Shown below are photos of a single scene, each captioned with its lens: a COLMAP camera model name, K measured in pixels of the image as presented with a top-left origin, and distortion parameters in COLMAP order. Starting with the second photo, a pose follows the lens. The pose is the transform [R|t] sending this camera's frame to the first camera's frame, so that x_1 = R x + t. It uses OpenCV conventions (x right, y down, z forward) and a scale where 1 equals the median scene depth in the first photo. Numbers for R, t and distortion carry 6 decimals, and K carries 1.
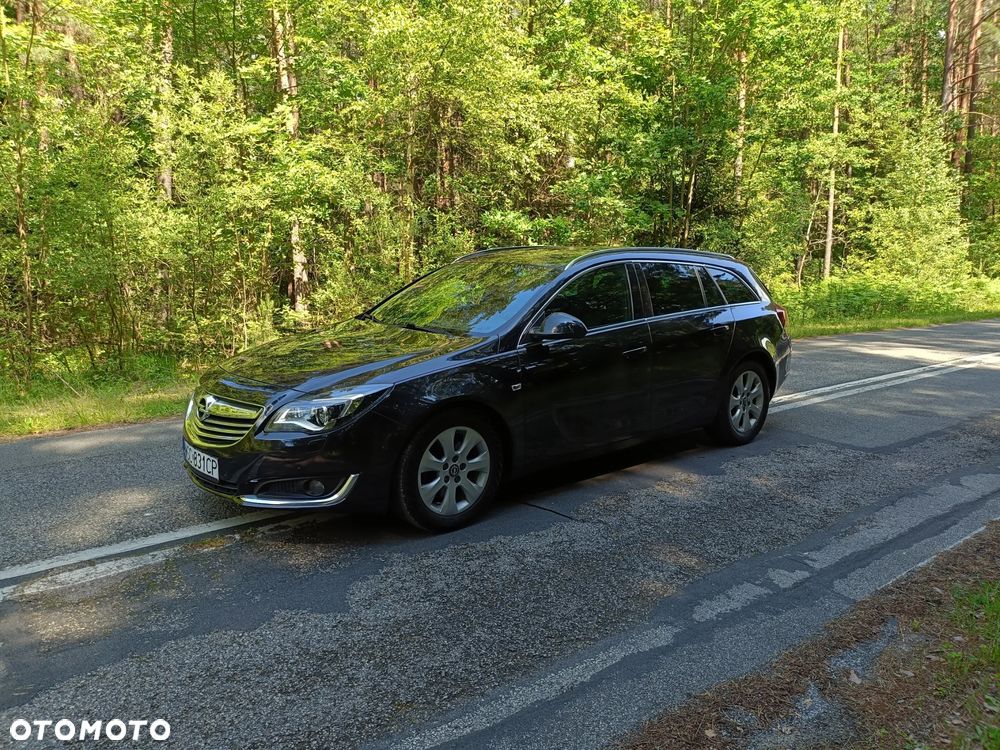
lens RADIAL K [[738.3, 0, 500.0], [0, 738.3, 375.0], [0, 0, 1]] dist [0.022276, -0.009221]
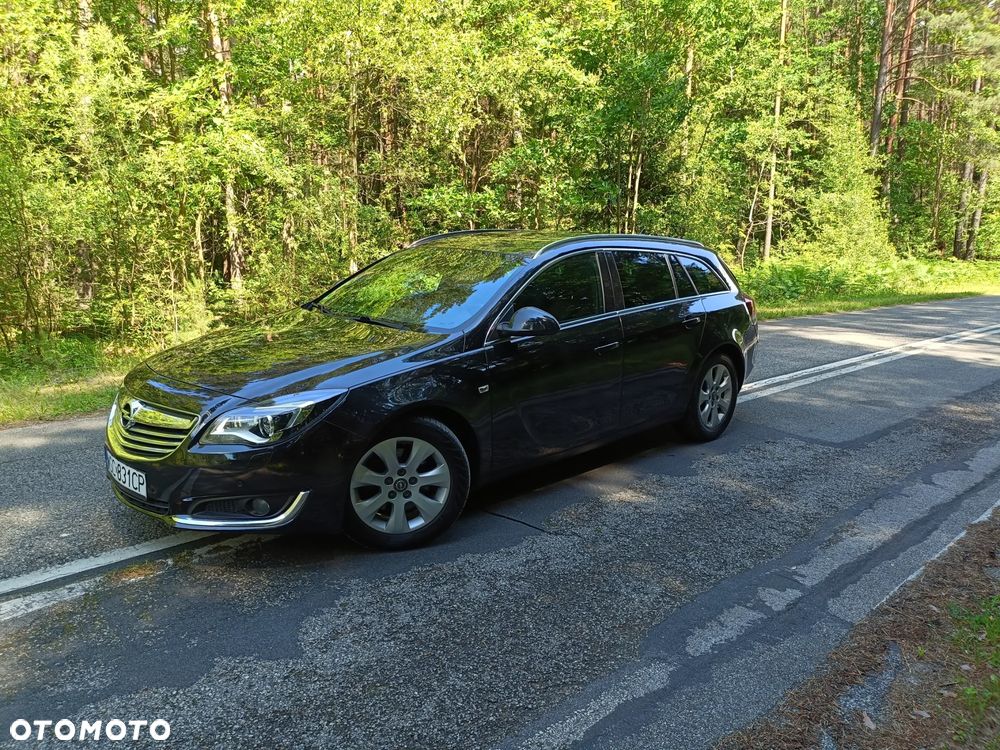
lens RADIAL K [[737.0, 0, 500.6], [0, 737.0, 374.8], [0, 0, 1]] dist [0.022845, -0.010589]
pose [[0.996884, -0.001497, 0.078868, -0.033043], [-0.001053, 0.999478, 0.032289, -0.035227], [-0.078875, -0.032272, 0.996362, 0.102765]]
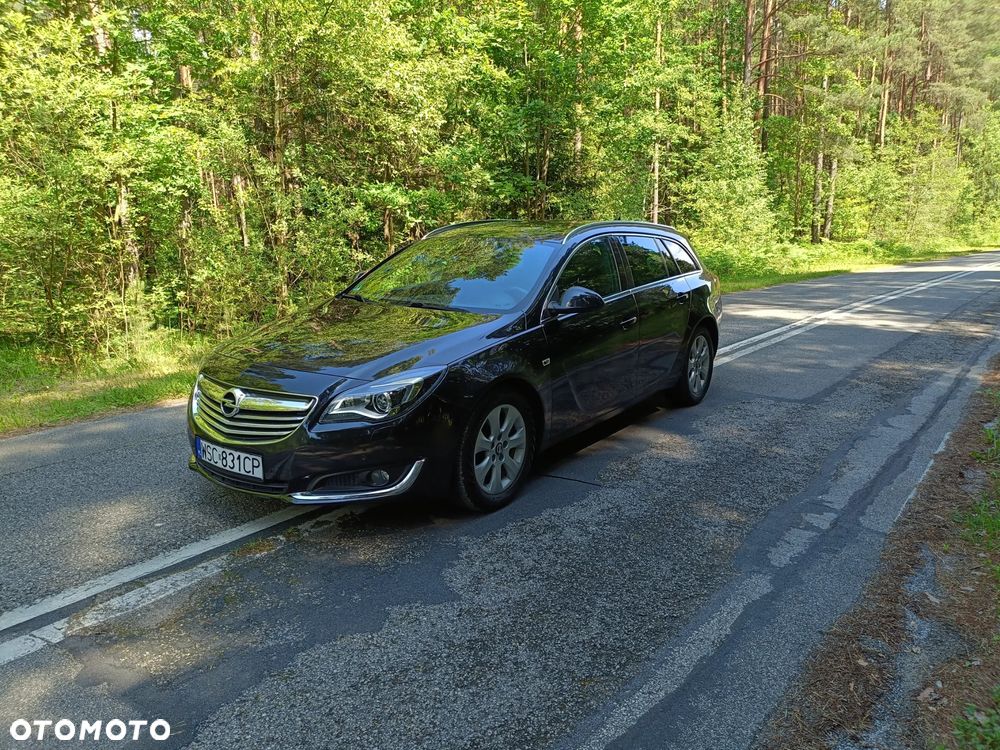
lens RADIAL K [[737.0, 0, 500.6], [0, 737.0, 374.8], [0, 0, 1]] dist [0.022845, -0.010589]
pose [[0.970944, -0.057376, 0.232328, -0.308049], [0.048574, 0.997875, 0.043436, -0.014739], [-0.234327, -0.030889, 0.971667, 0.038023]]
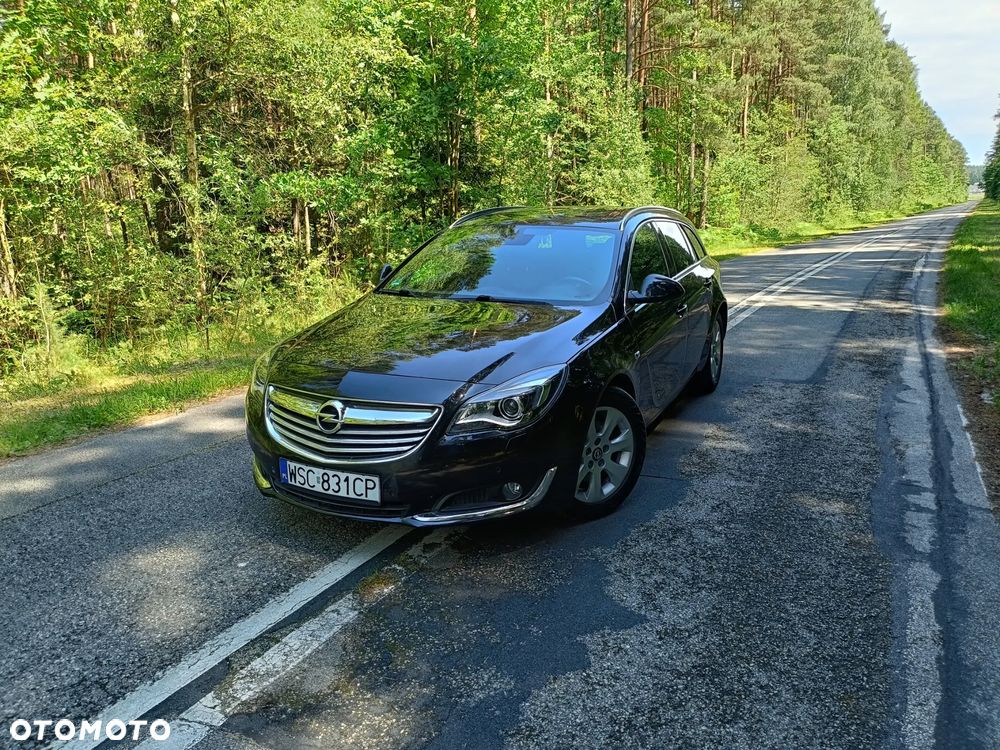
lens RADIAL K [[738.3, 0, 500.0], [0, 738.3, 375.0], [0, 0, 1]] dist [0.022276, -0.009221]
pose [[0.915667, -0.106621, 0.387539, -0.578691], [0.087299, 0.993914, 0.067181, -0.042787], [-0.392344, -0.027683, 0.919402, 0.215377]]
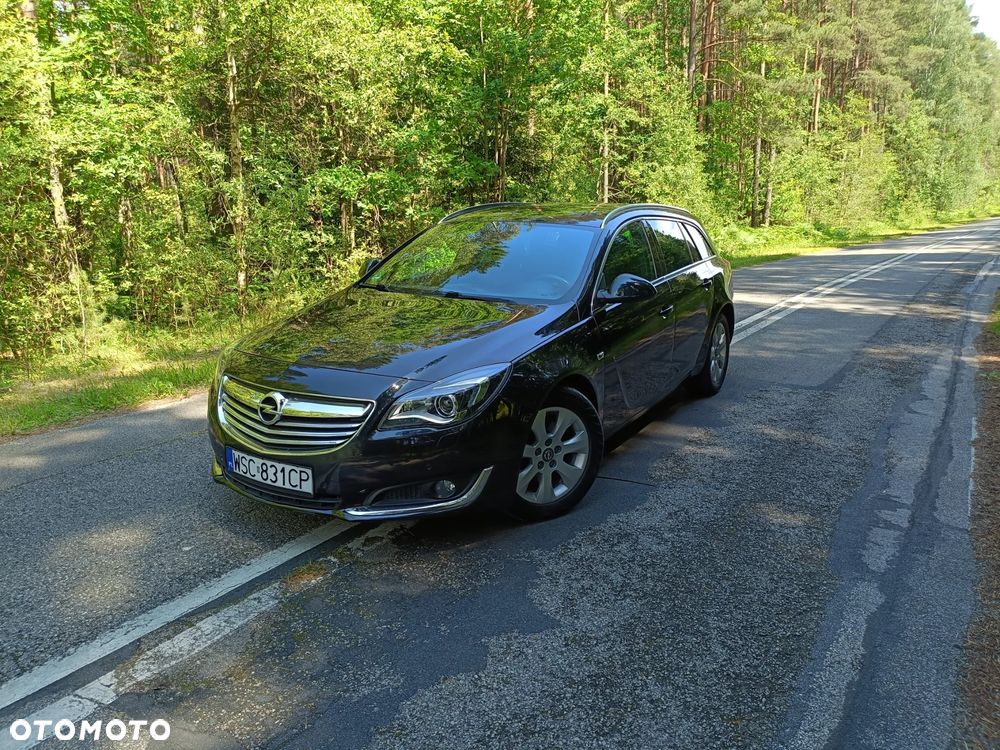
lens RADIAL K [[735.4, 0, 500.0], [0, 735.4, 375.0], [0, 0, 1]] dist [0.024625, -0.011930]
pose [[0.947633, -0.080580, 0.309029, -0.440757], [0.062289, 0.995696, 0.068620, -0.036103], [-0.313229, -0.045777, 0.948574, 0.170418]]
